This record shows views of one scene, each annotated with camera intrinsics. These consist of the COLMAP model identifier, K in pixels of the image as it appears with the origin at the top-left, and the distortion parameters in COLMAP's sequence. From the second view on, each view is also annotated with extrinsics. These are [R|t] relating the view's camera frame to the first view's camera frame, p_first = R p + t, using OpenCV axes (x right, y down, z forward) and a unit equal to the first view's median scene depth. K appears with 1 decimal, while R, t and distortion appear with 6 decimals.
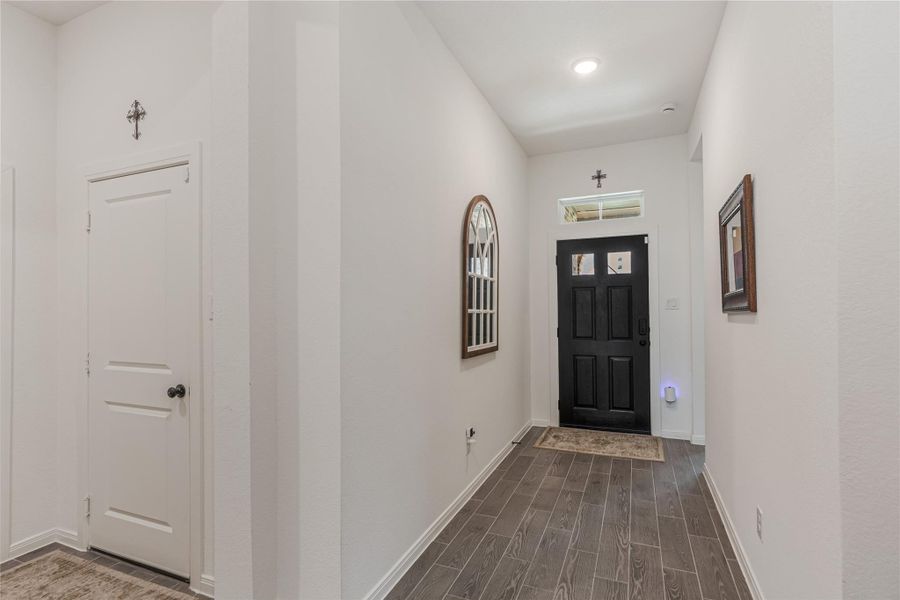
lens RADIAL K [[445.8, 0, 450.0], [0, 445.8, 300.0], [0, 0, 1]] dist [-0.003198, -0.000011]
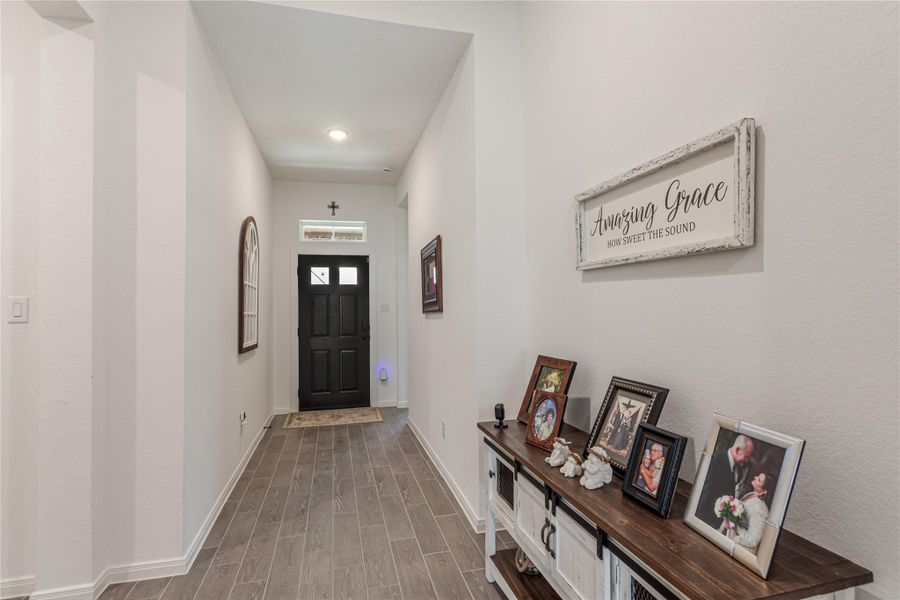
lens RADIAL K [[444.3, 0, 446.6], [0, 444.3, 298.2], [0, 0, 1]] dist [-0.003209, -0.000690]
pose [[0.796764, 0.012671, 0.604157, -0.195709], [-0.004158, 0.999871, -0.015487, -0.000771], [-0.604276, 0.009827, 0.796715, -0.223373]]
